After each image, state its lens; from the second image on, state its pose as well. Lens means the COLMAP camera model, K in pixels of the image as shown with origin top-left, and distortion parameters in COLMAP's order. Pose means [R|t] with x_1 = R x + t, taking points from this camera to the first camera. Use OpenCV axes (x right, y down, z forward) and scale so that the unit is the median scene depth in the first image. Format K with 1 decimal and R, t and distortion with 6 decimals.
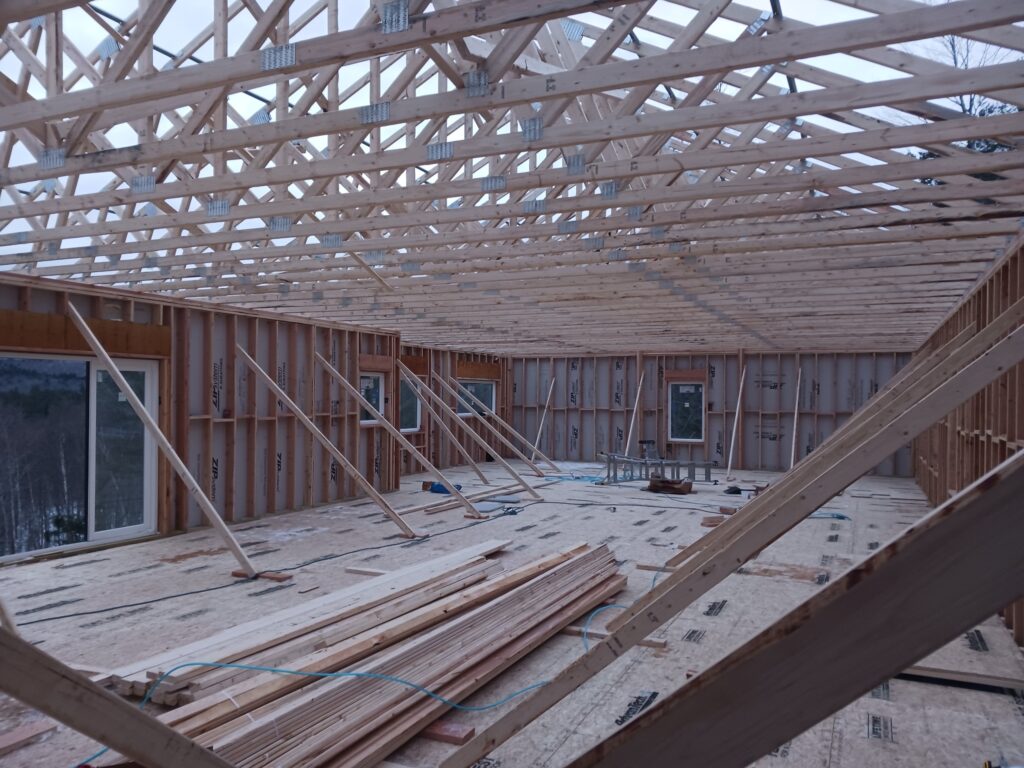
lens RADIAL K [[811.5, 0, 512.9], [0, 811.5, 387.3], [0, 0, 1]] dist [0.043204, -0.037632]
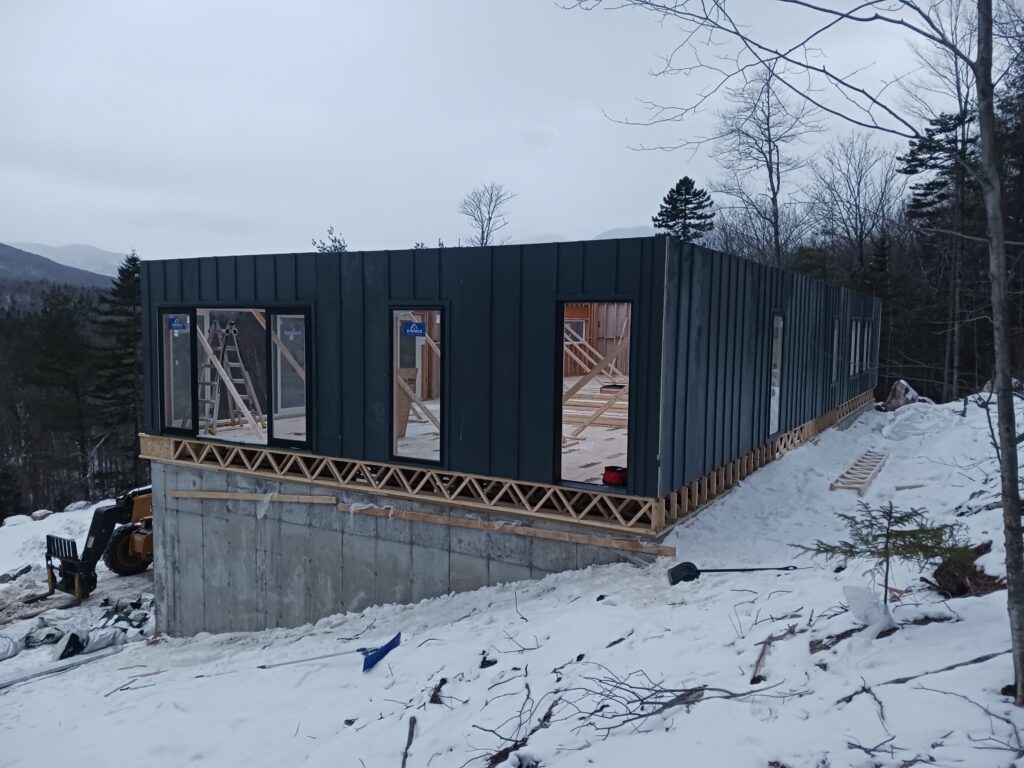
lens RADIAL K [[811.5, 0, 511.9], [0, 811.5, 384.3], [0, 0, 1]] dist [0.043204, -0.037632]
pose [[0.994924, 0.014734, -0.099544, -0.005763], [-0.005994, 0.996143, 0.087542, -0.017423], [0.100450, -0.086501, 0.991175, -0.464002]]
